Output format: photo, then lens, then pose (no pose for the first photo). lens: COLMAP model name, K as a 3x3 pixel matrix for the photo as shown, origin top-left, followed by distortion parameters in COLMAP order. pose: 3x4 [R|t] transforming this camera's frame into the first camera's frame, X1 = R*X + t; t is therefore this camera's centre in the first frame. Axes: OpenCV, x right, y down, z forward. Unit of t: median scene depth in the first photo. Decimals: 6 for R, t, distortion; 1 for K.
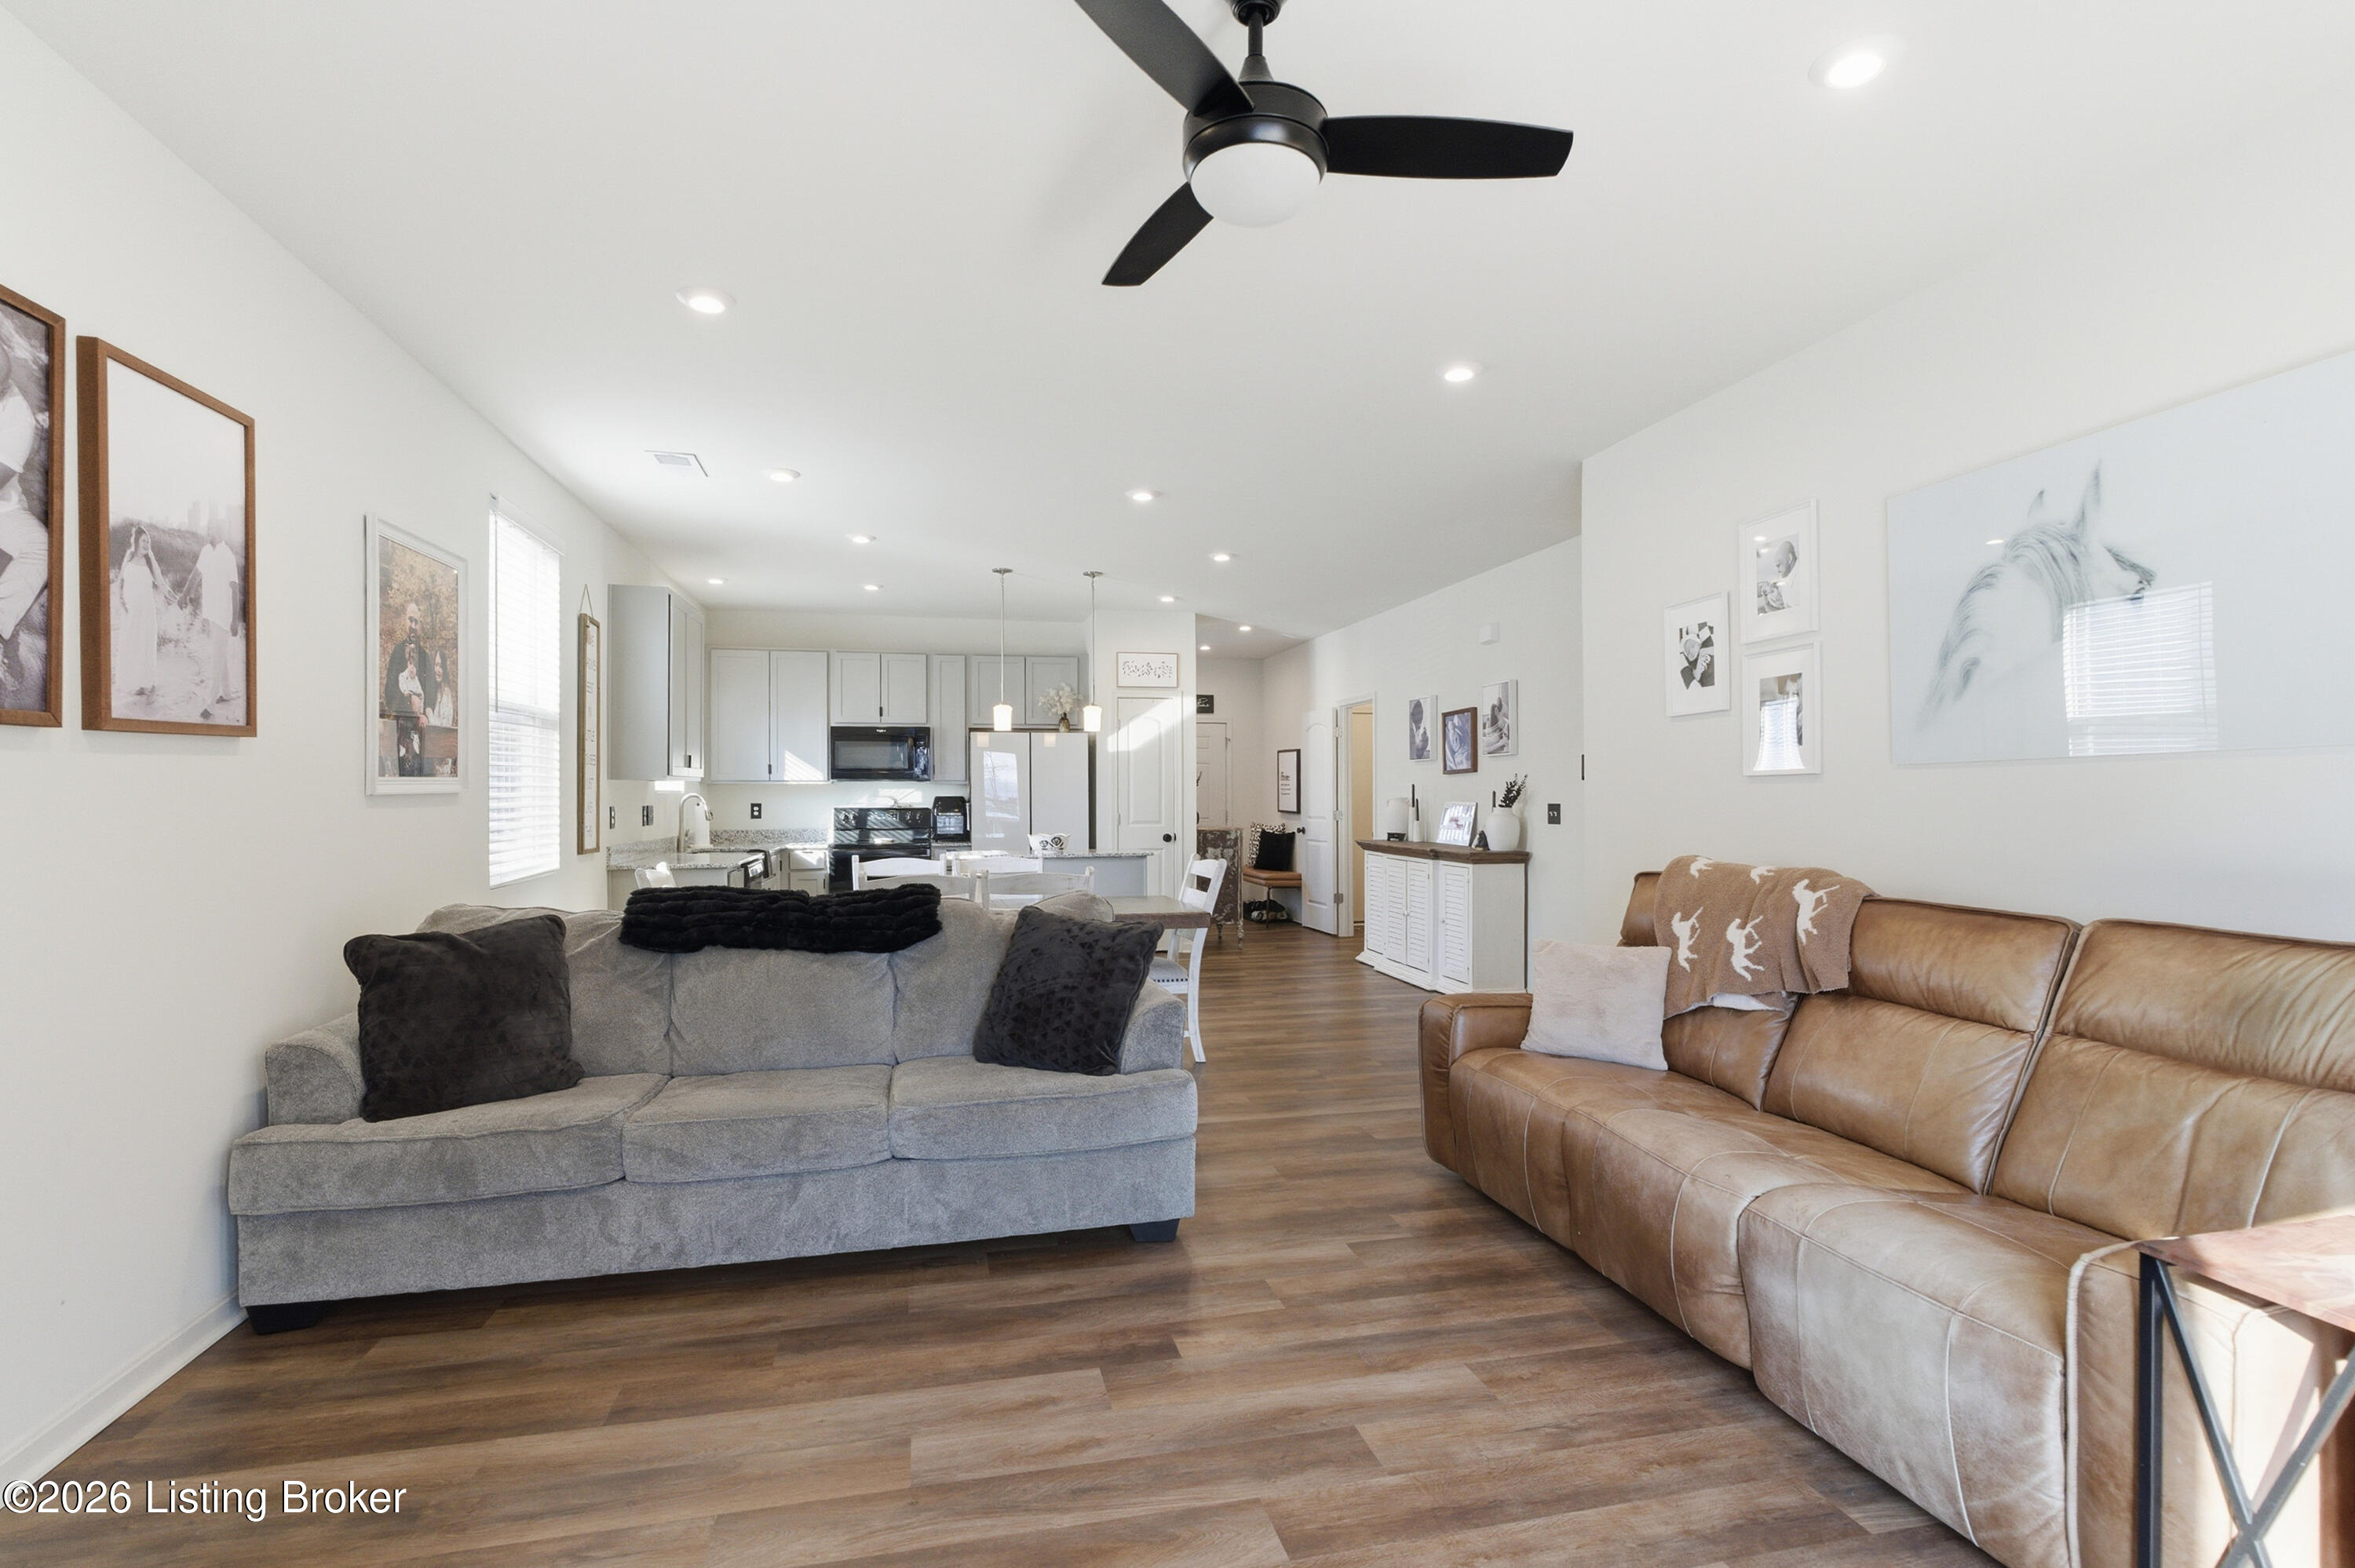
lens RADIAL K [[1082.0, 0, 1176.3], [0, 1082.0, 788.8], [0, 0, 1]] dist [-0.000388, -0.000014]
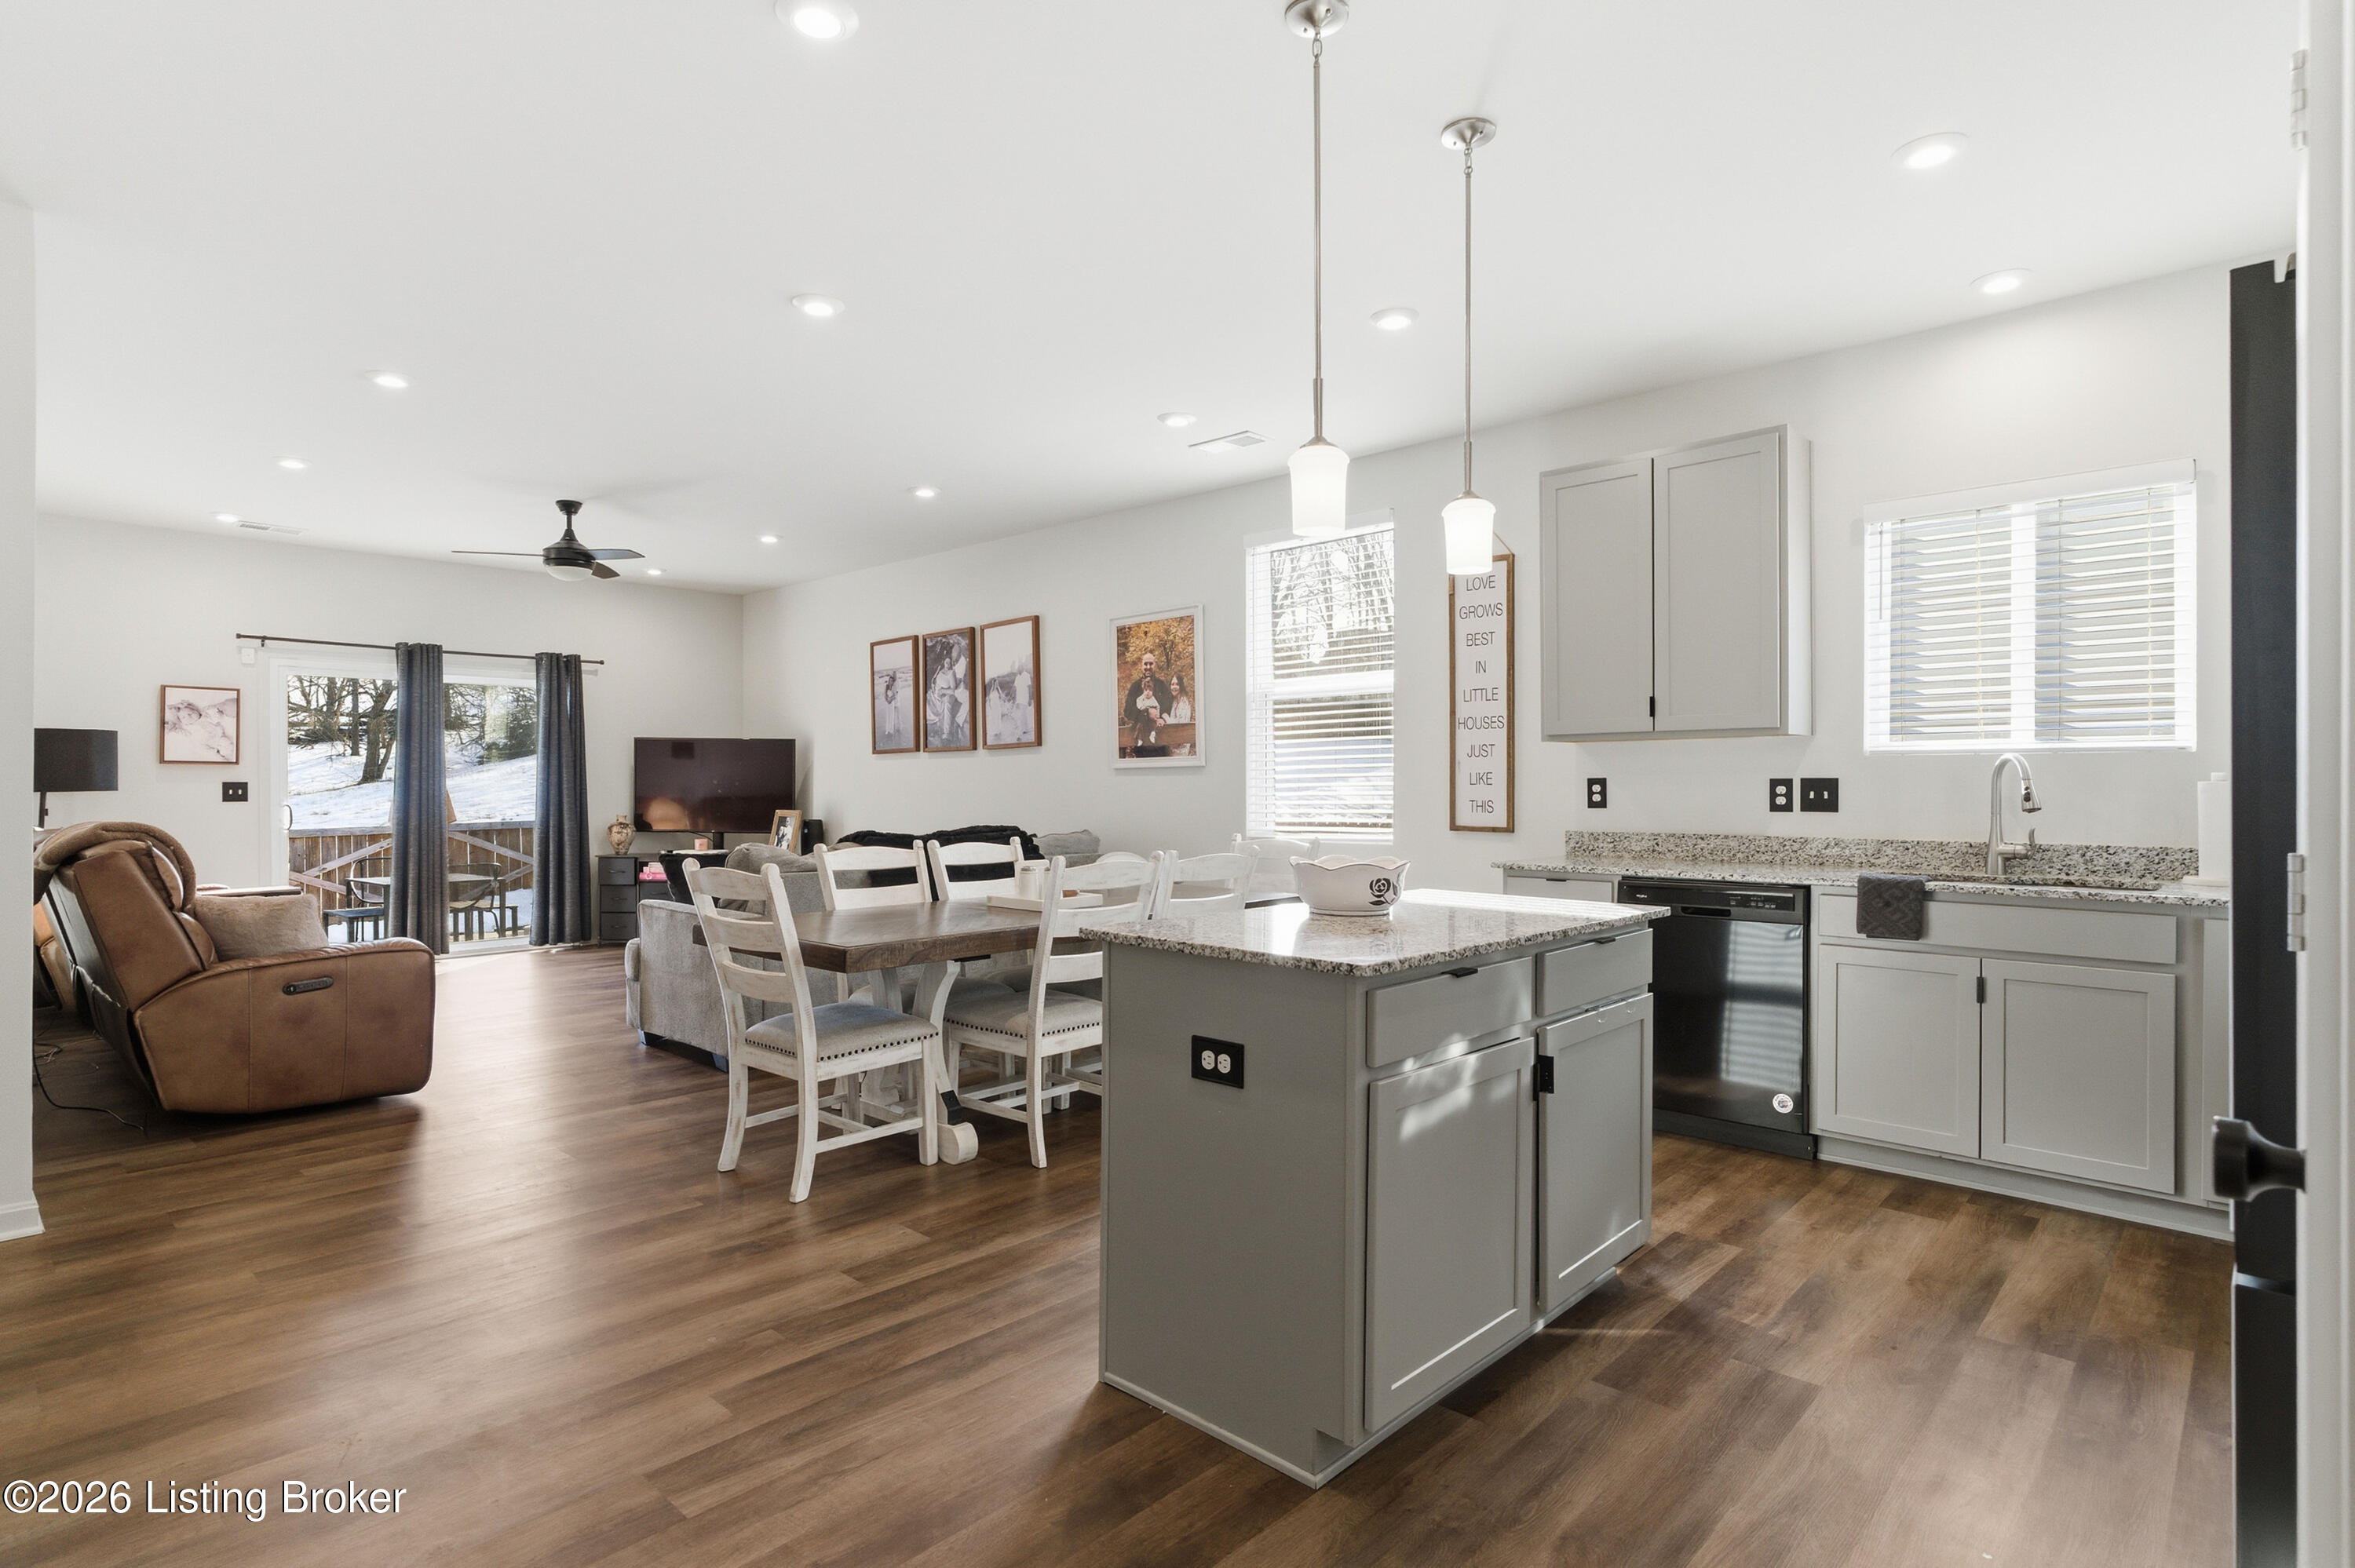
lens RADIAL K [[1182.5, 0, 1178.2], [0, 1182.5, 782.1], [0, 0, 1]] dist [-0.000023, -0.000002]
pose [[-0.830041, 0.008076, -0.557644, 0.277107], [0.008742, 0.999961, 0.001470, 0.024736], [0.557634, -0.003655, -0.830079, 2.594883]]
